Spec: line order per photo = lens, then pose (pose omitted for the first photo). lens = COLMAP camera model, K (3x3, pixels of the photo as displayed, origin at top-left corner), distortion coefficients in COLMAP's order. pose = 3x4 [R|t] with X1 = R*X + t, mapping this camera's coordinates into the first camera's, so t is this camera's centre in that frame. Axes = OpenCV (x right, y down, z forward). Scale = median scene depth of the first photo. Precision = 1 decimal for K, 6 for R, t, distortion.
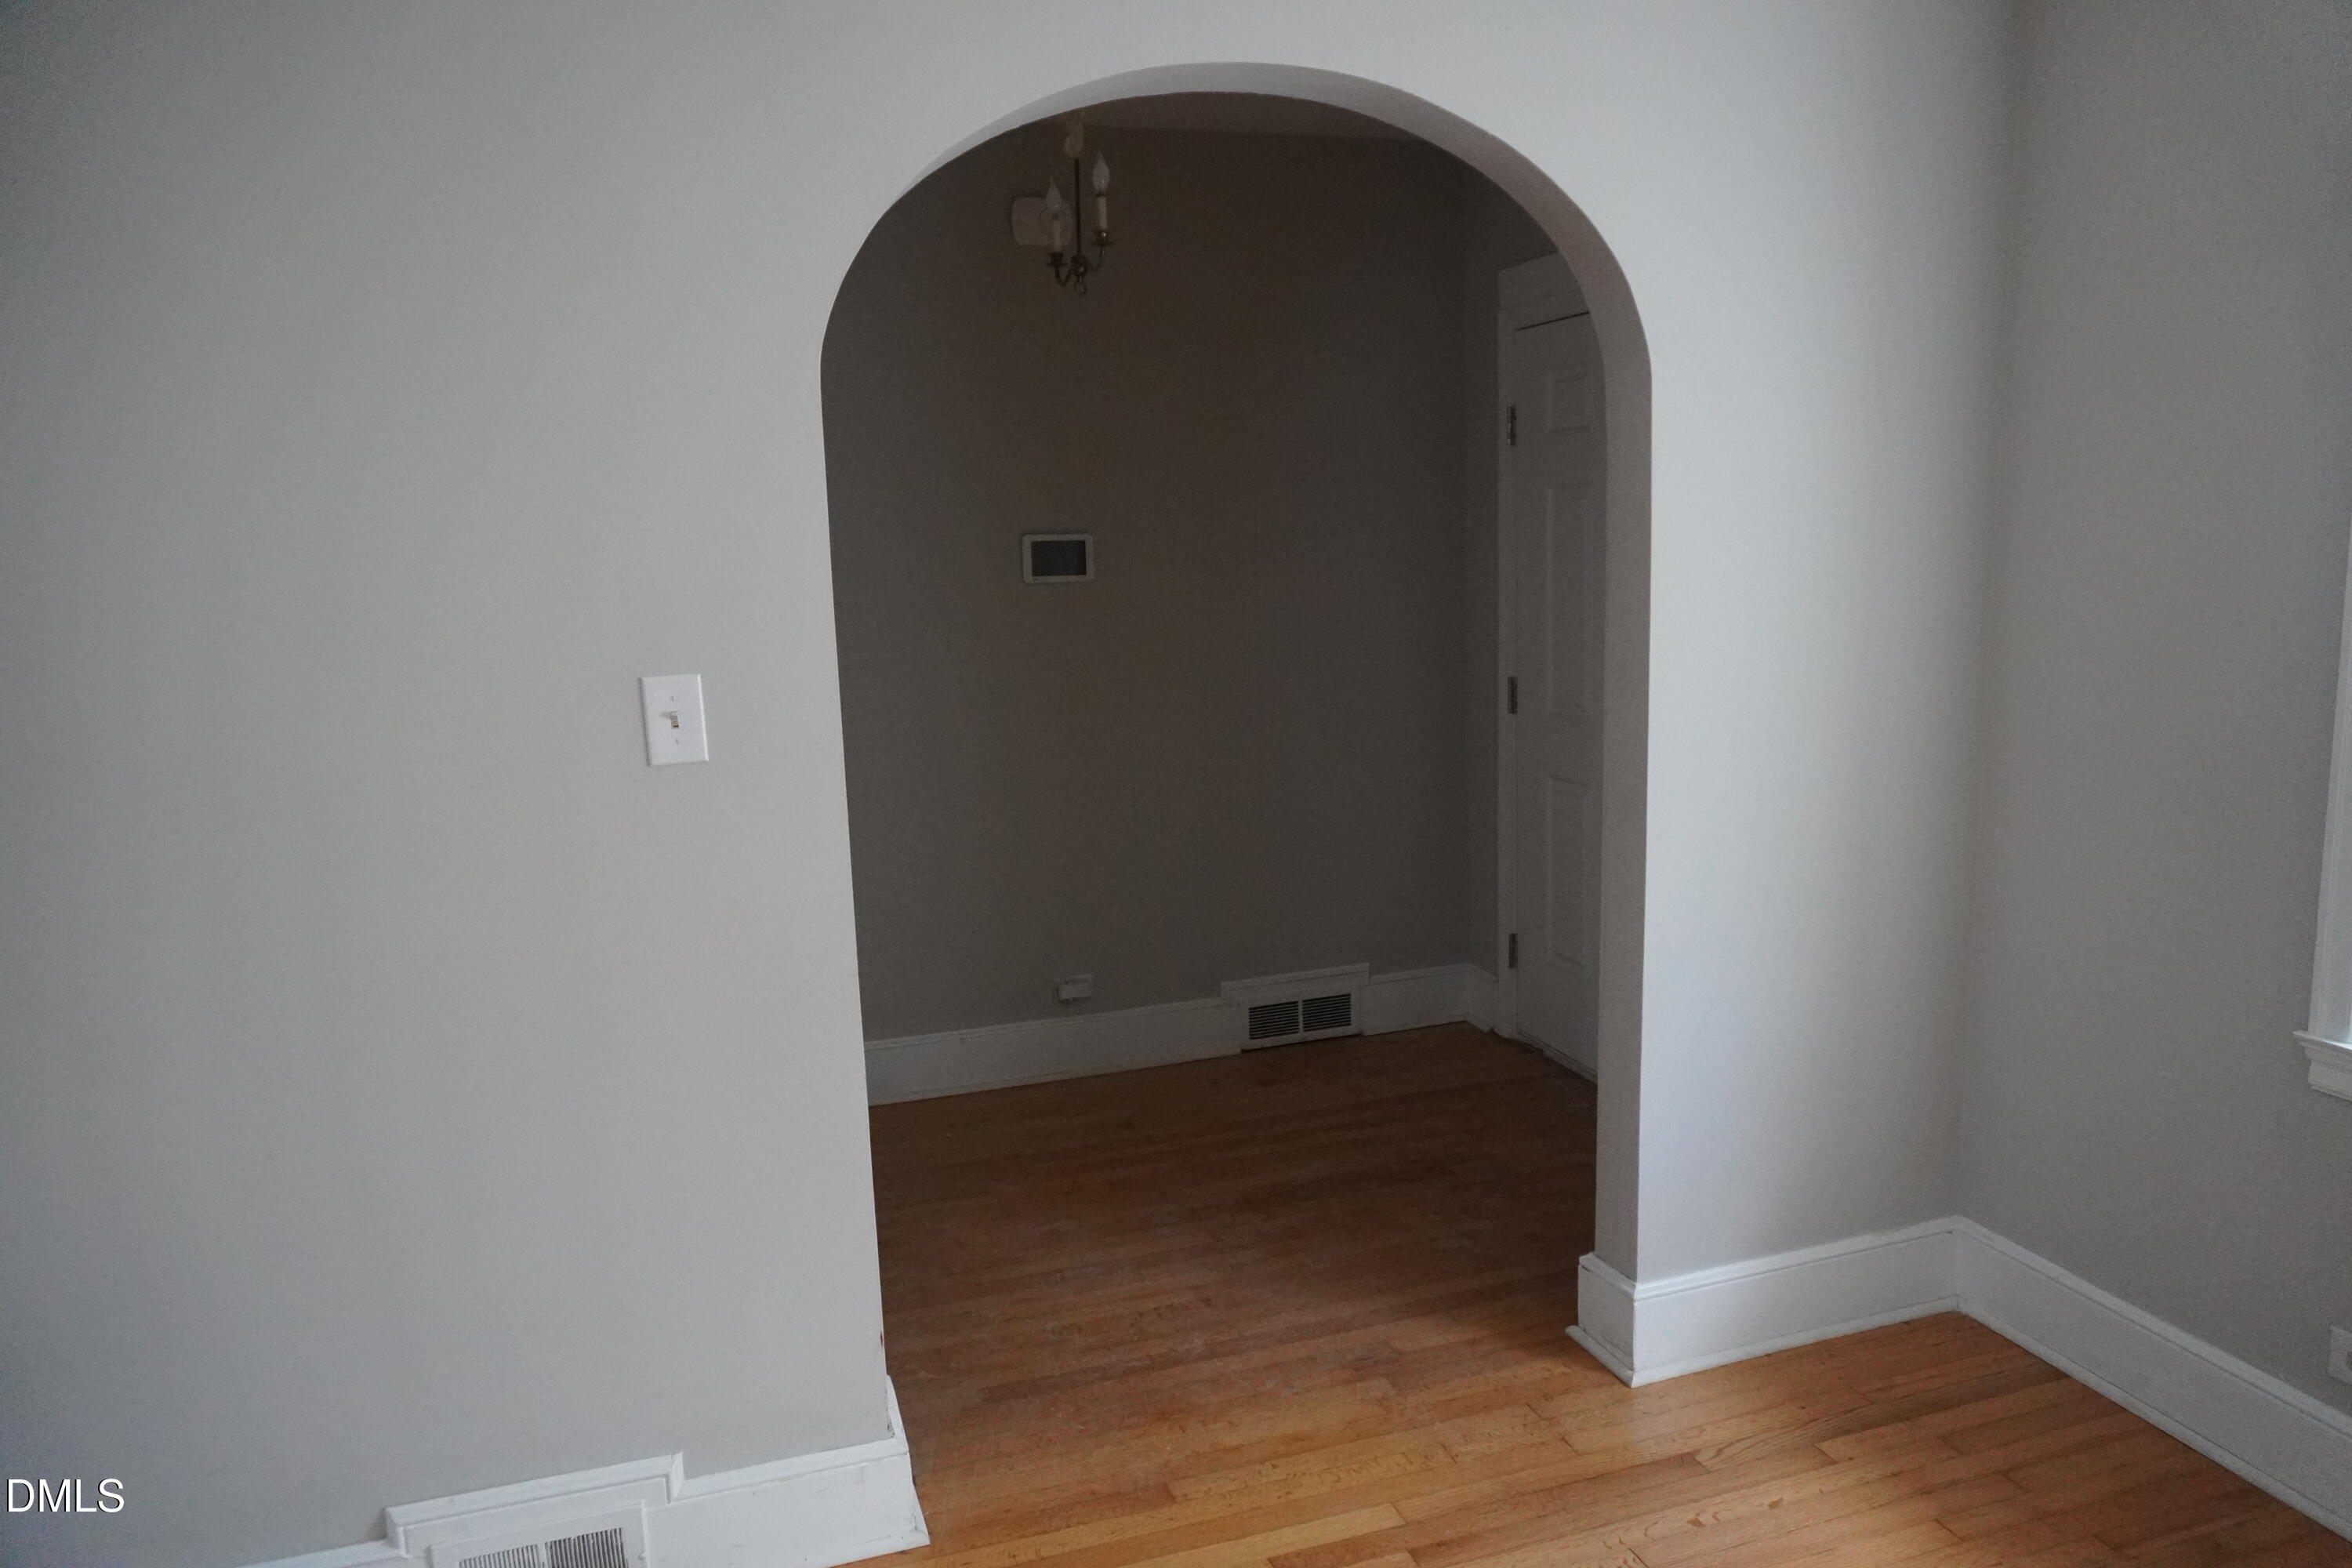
lens RADIAL K [[1530.3, 0, 1176.2], [0, 1530.3, 741.4], [0, 0, 1]] dist [-0.049807, 0.001173]
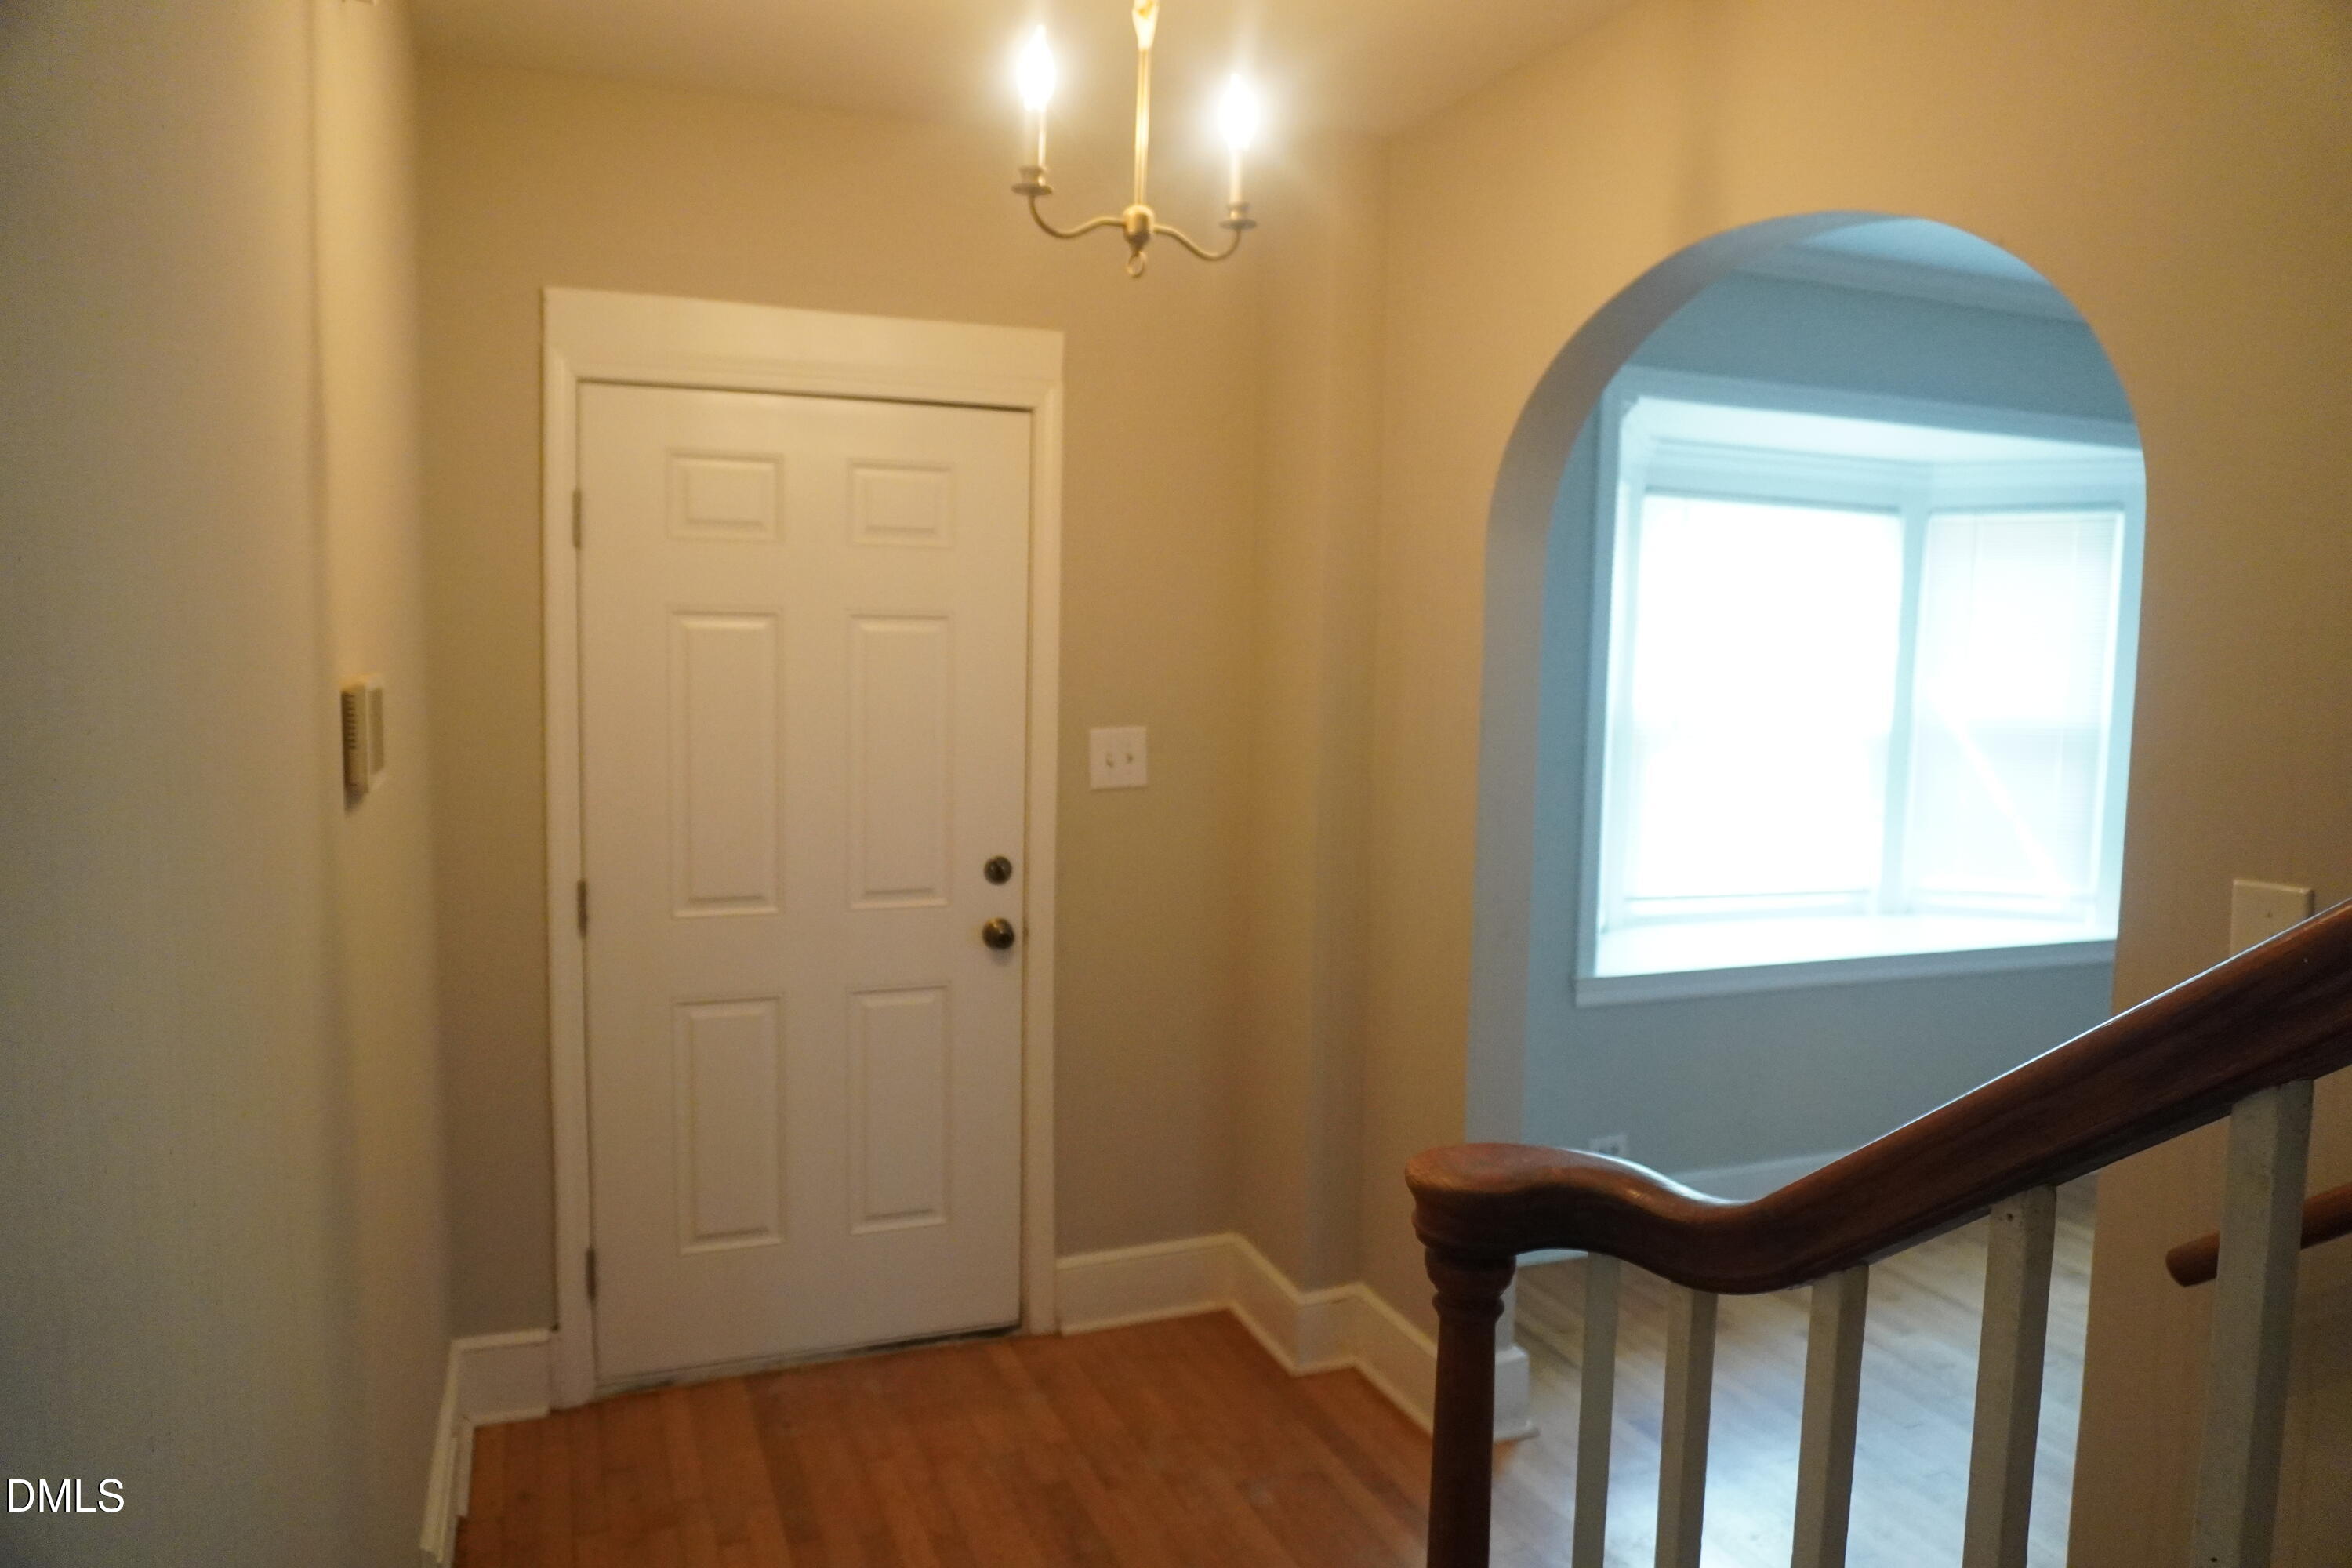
lens RADIAL K [[1567.7, 0, 1176.0], [0, 1567.7, 784.0], [0, 0, 1]] dist [-0.027508, 0.033092]
pose [[-0.049890, -0.065857, 0.996581, -0.501715], [0.121067, 0.990067, 0.071487, -0.104185], [-0.991390, 0.124220, -0.041421, 0.767532]]
